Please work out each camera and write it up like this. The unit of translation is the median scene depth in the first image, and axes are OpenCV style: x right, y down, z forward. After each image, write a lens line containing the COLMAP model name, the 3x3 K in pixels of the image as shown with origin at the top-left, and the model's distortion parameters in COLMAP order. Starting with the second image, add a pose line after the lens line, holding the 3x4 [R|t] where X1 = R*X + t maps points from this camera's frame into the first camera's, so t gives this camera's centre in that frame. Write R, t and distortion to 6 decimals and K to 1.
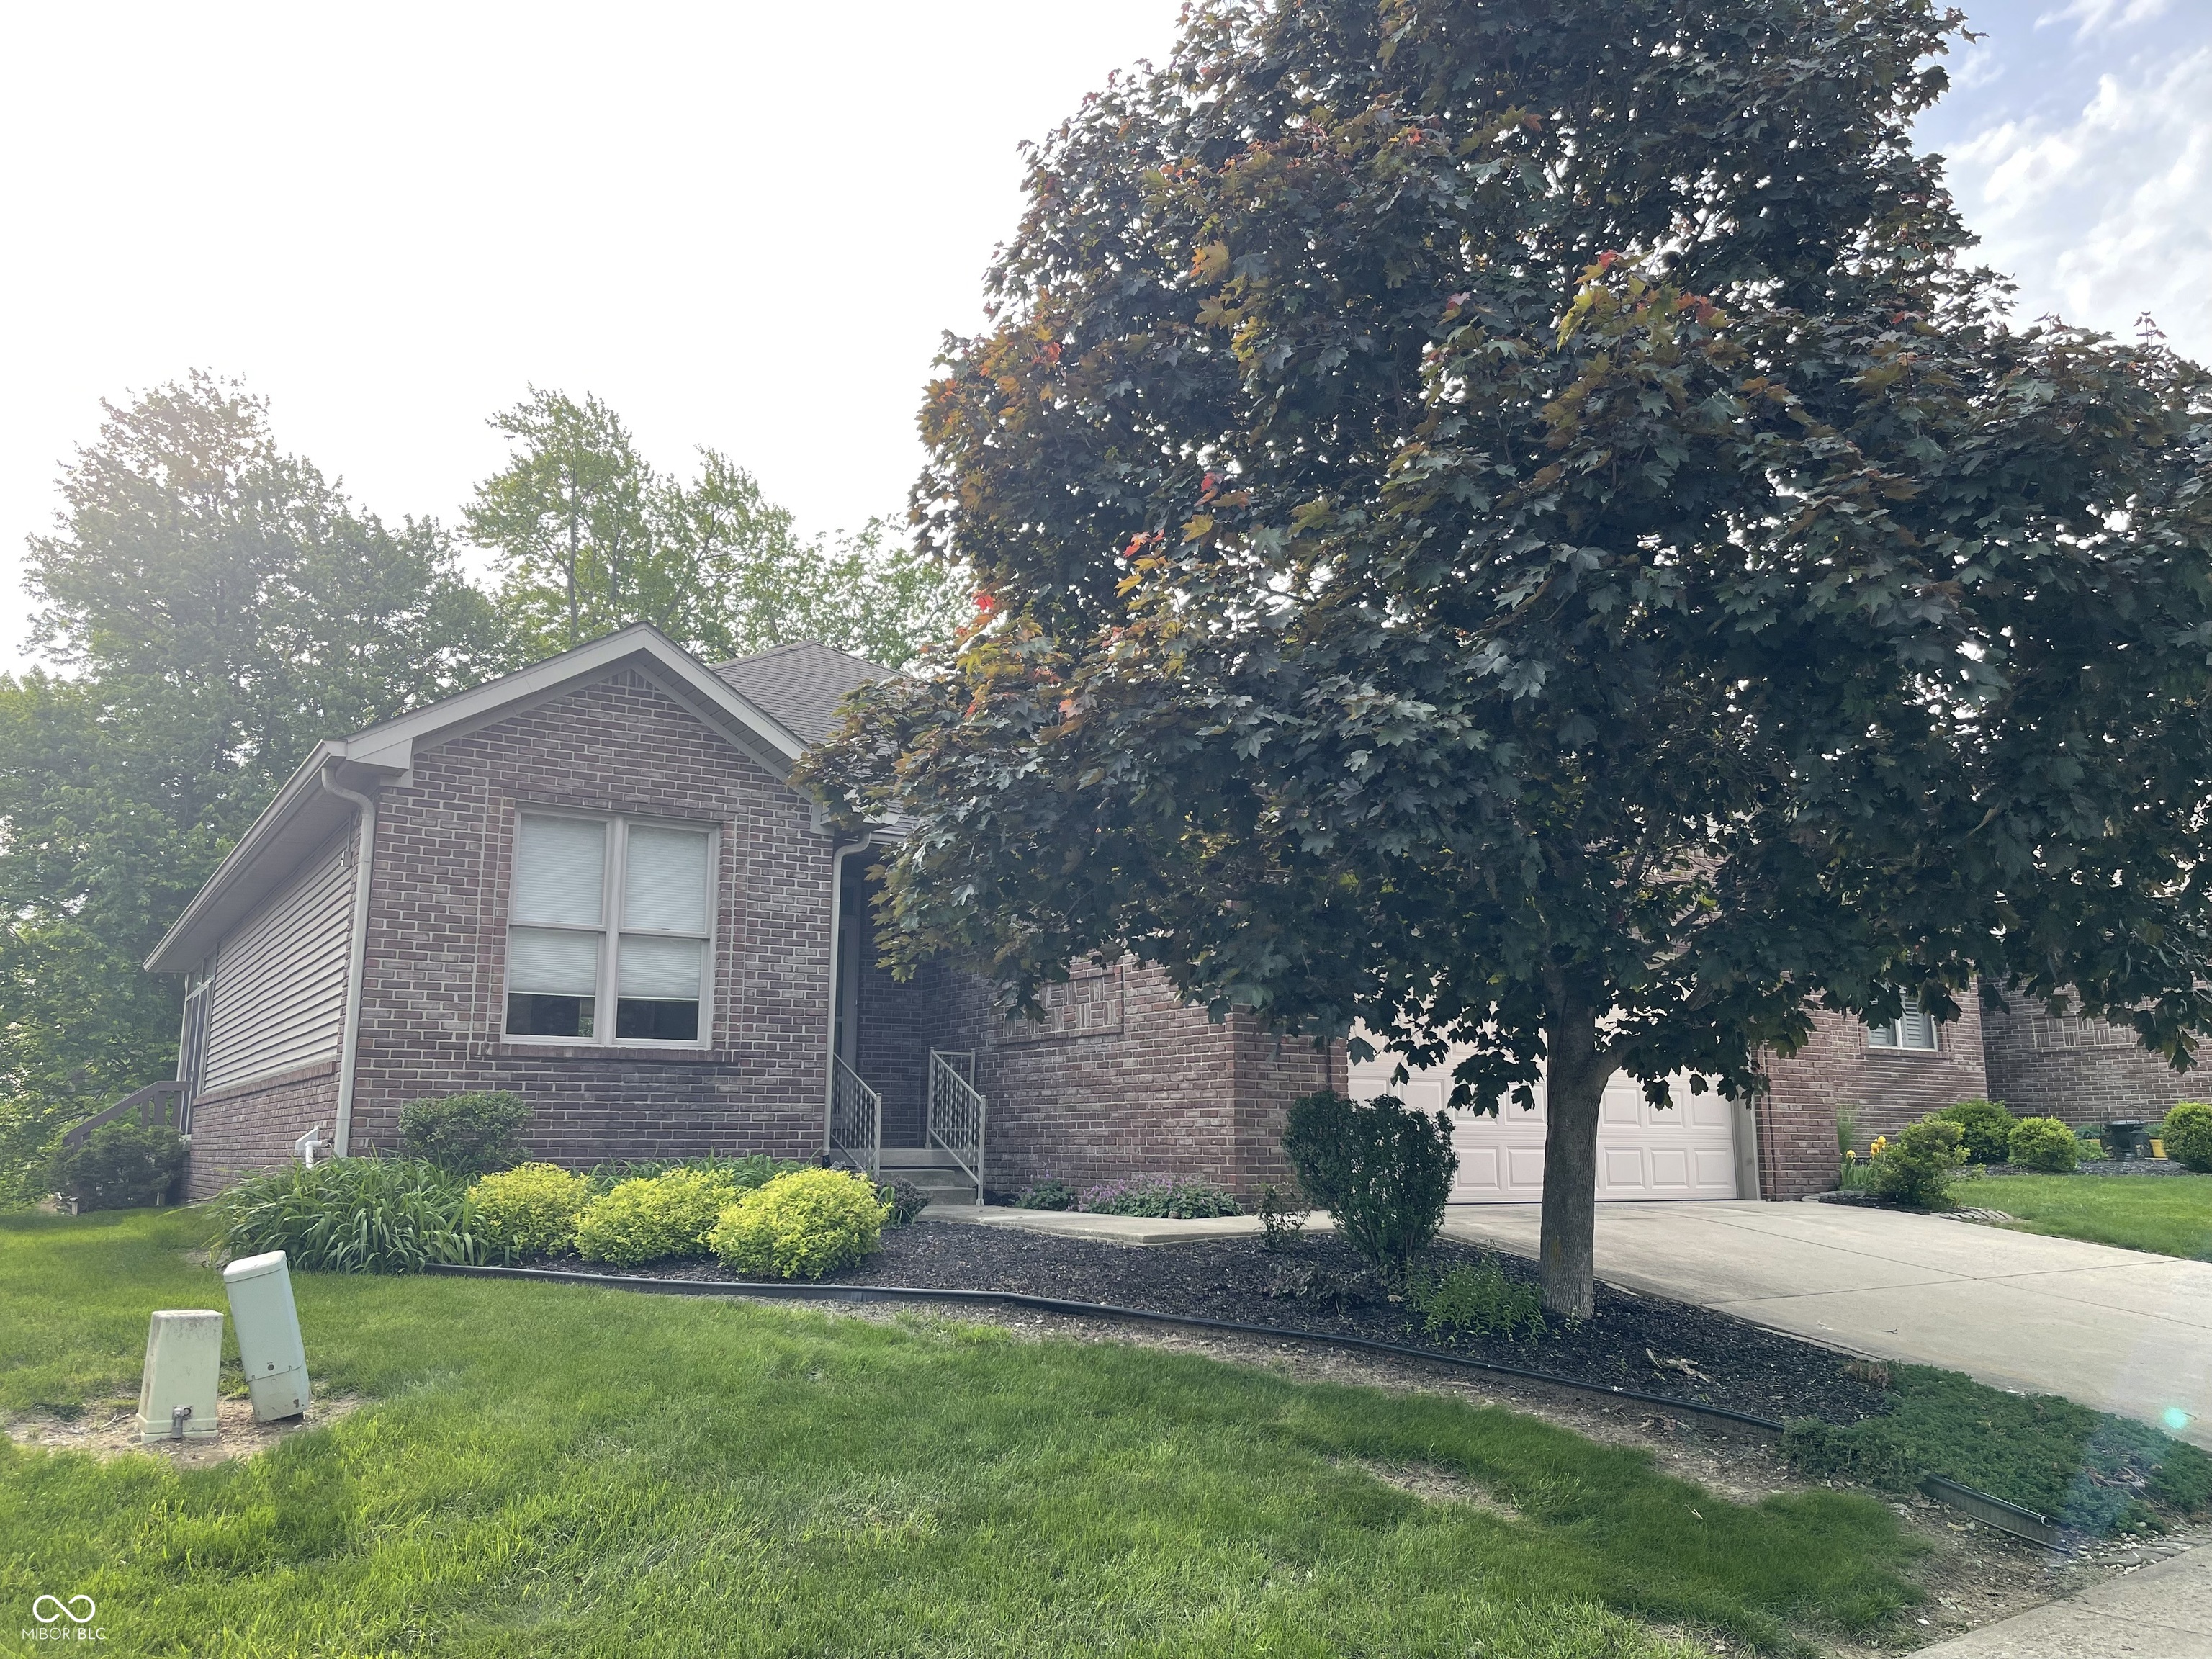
lens RADIAL K [[1620.3, 0, 1106.0], [0, 1620.3, 829.5], [0, 0, 1]] dist [0.011104, -0.003991]
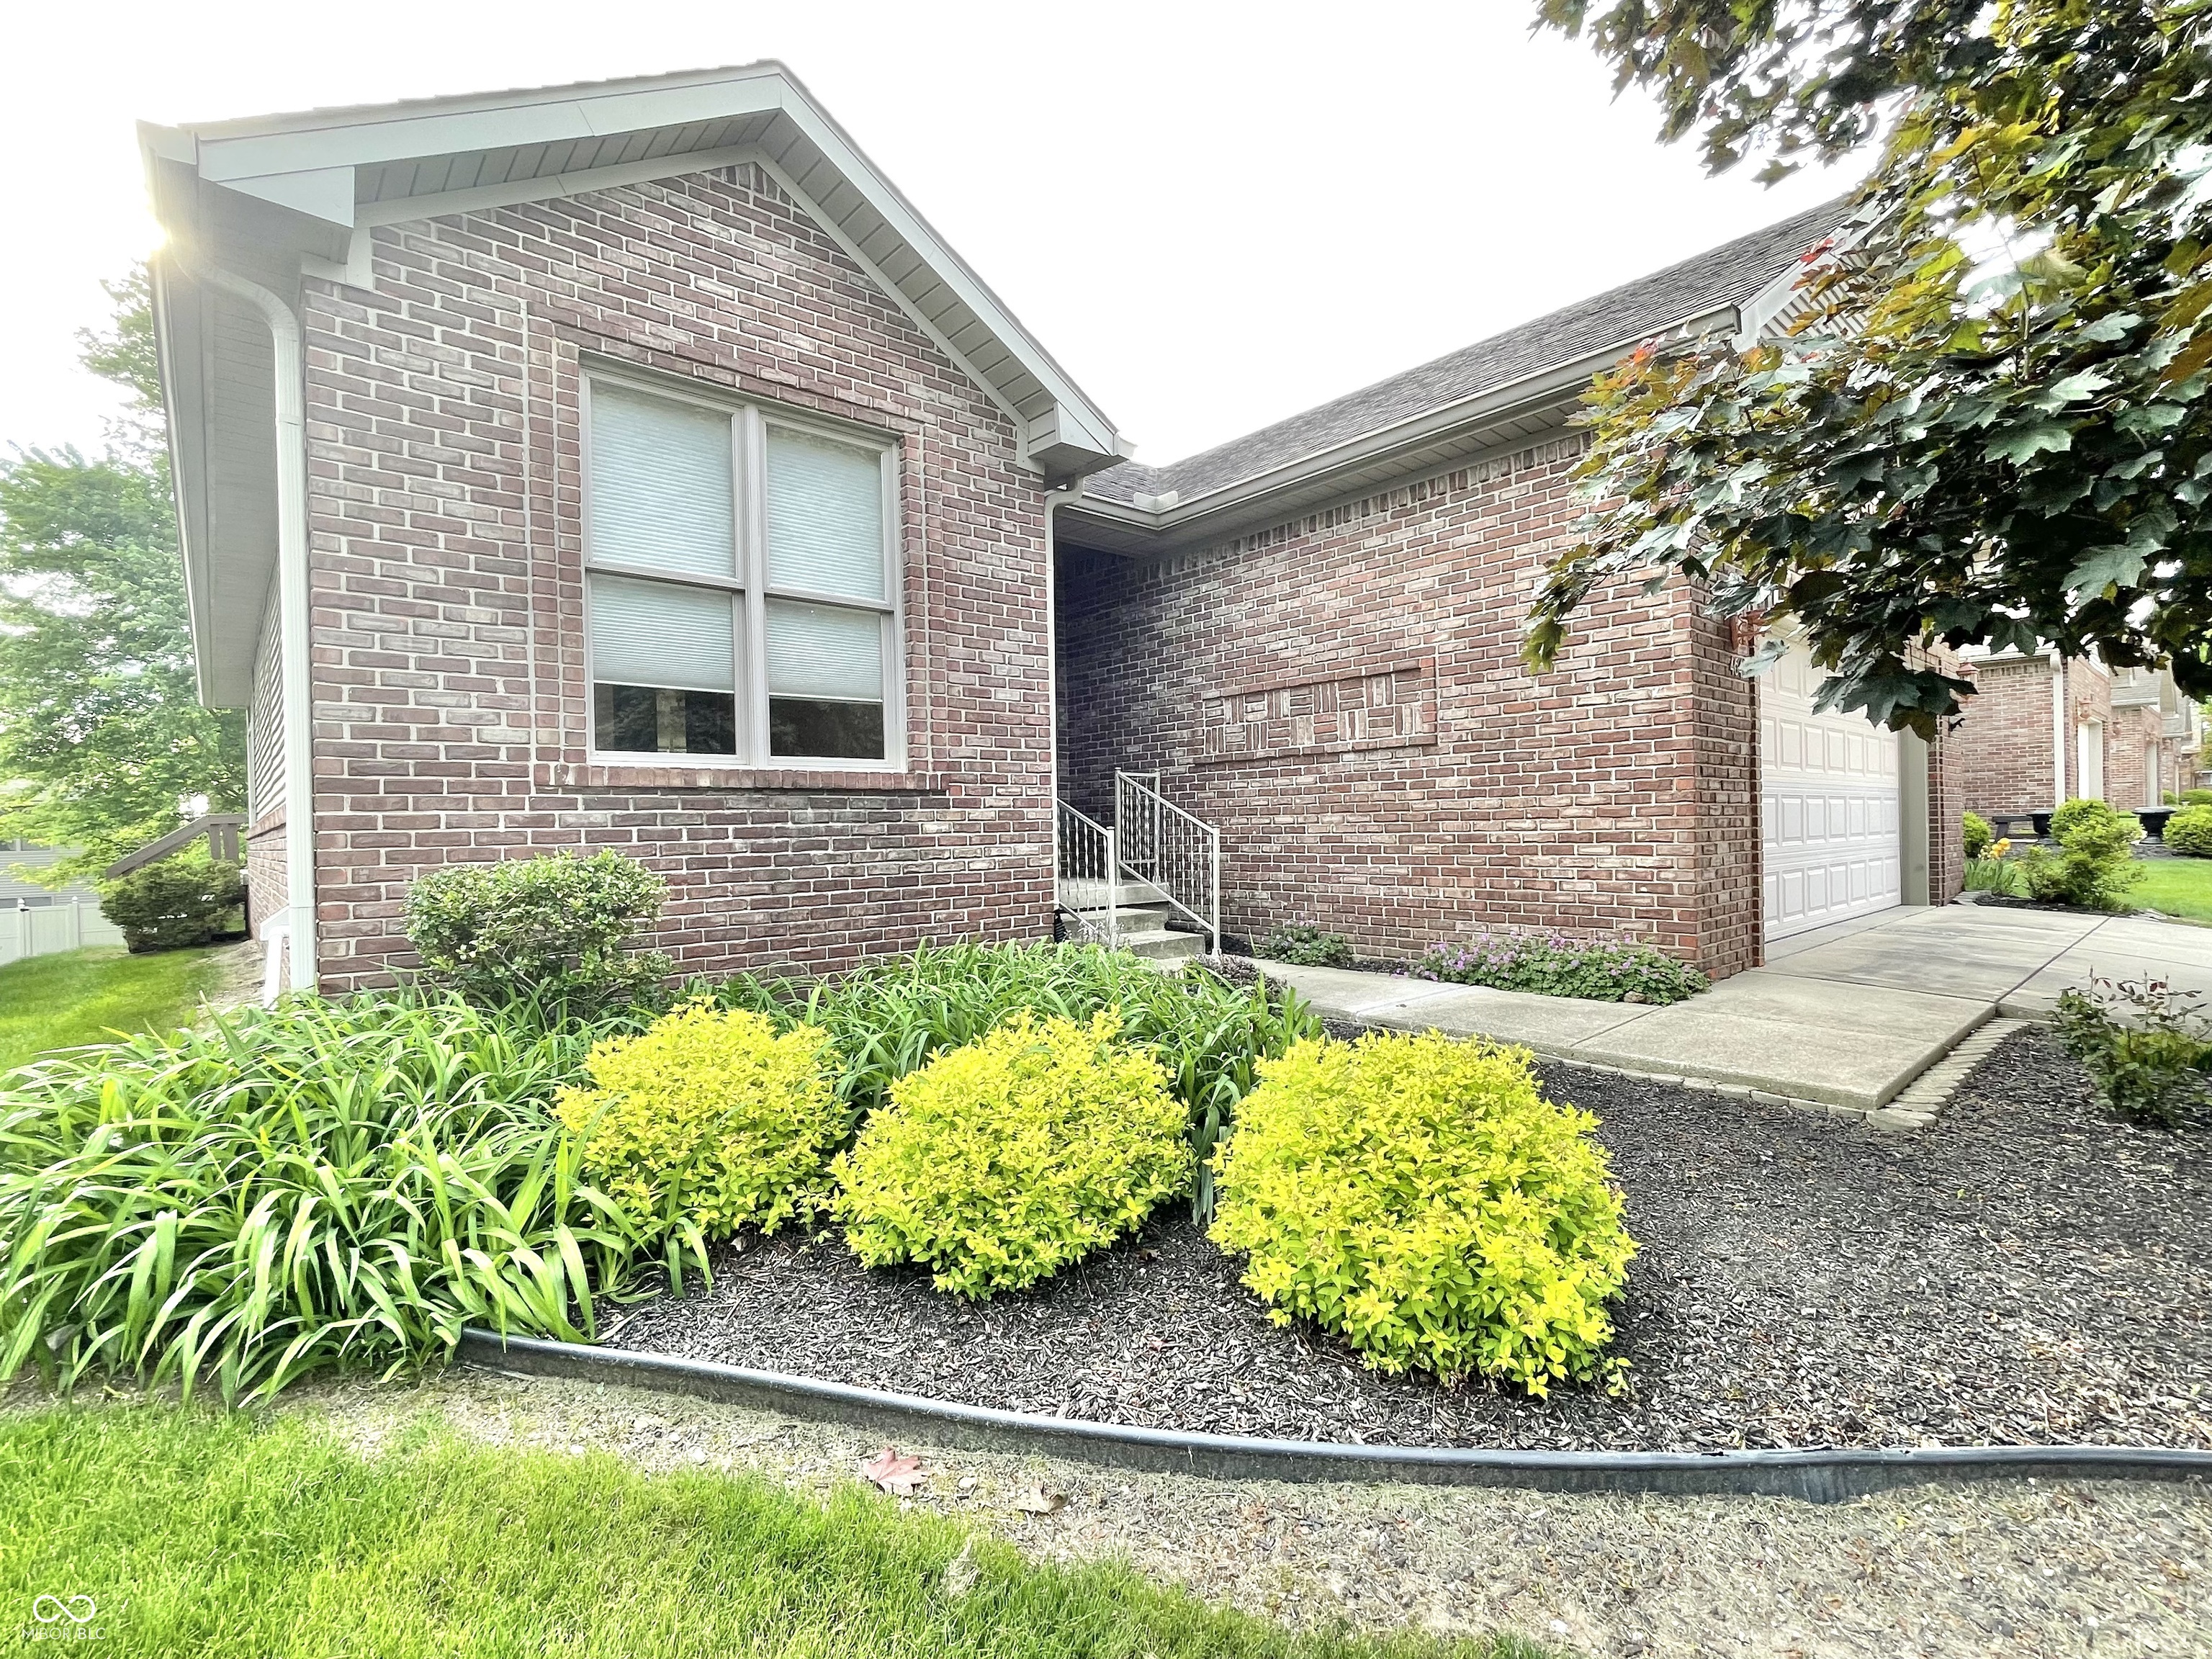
lens RADIAL K [[1016.0, 0, 1106.0], [0, 1016.0, 829.5], [0, 0, 1]] dist [-0.013244, 0.000051]
pose [[0.990404, -0.020791, 0.136628, -0.221158], [-0.005438, 0.981990, 0.188853, 0.078418], [-0.138094, -0.187784, 0.972454, 0.569480]]
